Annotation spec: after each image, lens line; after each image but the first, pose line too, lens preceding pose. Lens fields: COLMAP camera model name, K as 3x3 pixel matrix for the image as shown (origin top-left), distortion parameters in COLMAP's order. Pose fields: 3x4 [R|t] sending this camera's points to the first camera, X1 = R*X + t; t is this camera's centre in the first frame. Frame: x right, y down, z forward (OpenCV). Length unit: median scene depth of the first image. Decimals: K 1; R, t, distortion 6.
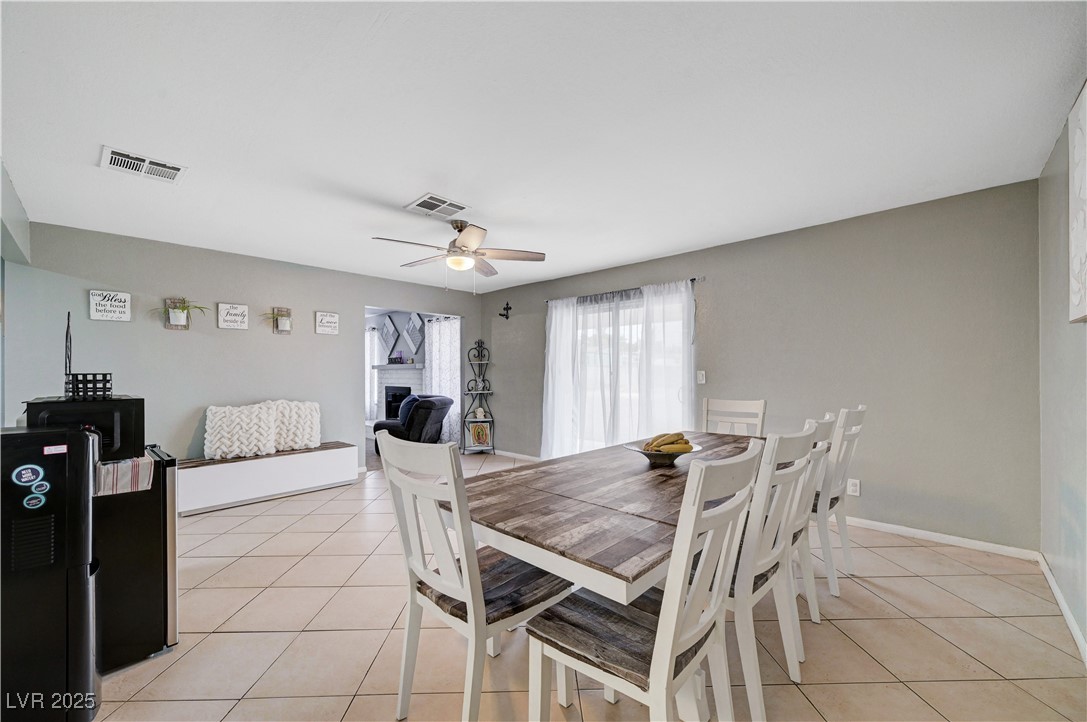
lens RADIAL K [[432.1, 0, 542.5], [0, 432.1, 368.9], [0, 0, 1]] dist [-0.000520, -0.000072]
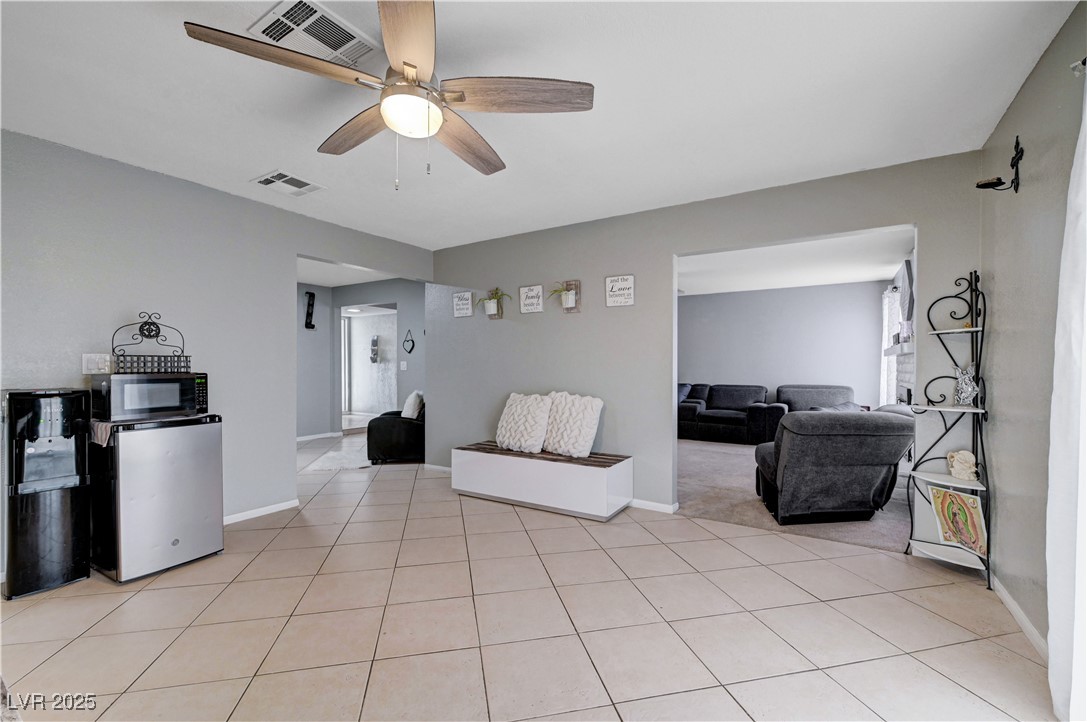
lens RADIAL K [[456.9, 0, 544.6], [0, 456.9, 368.1], [0, 0, 1]] dist [-0.002719, -0.000301]
pose [[0.191925, 0.009565, -0.981363, 0.250842], [0.003179, 0.999941, 0.010368, 0.016766], [0.981404, -0.005110, 0.191884, 0.792580]]
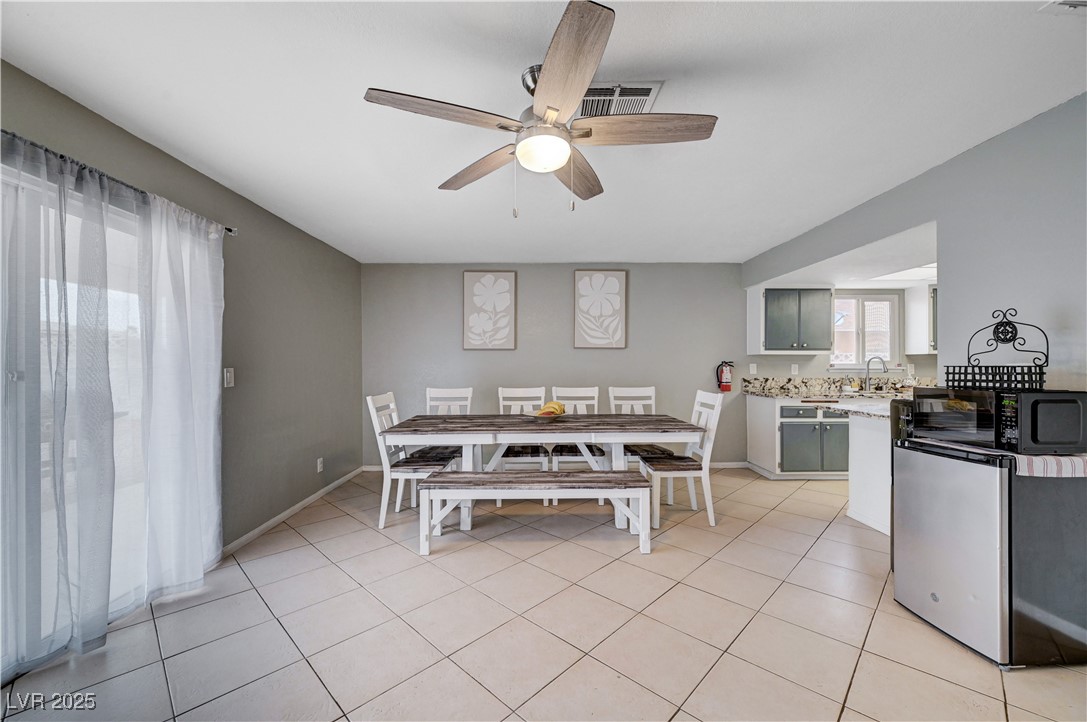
lens RADIAL K [[429.0, 0, 544.9], [0, 429.0, 366.0], [0, 0, 1]] dist [-0.000332, 0.000000]
pose [[-0.703743, 0.004143, 0.710443, -0.418659], [0.003292, 0.999991, -0.002572, 0.004780], [-0.710447, 0.000529, -0.703751, 1.030933]]
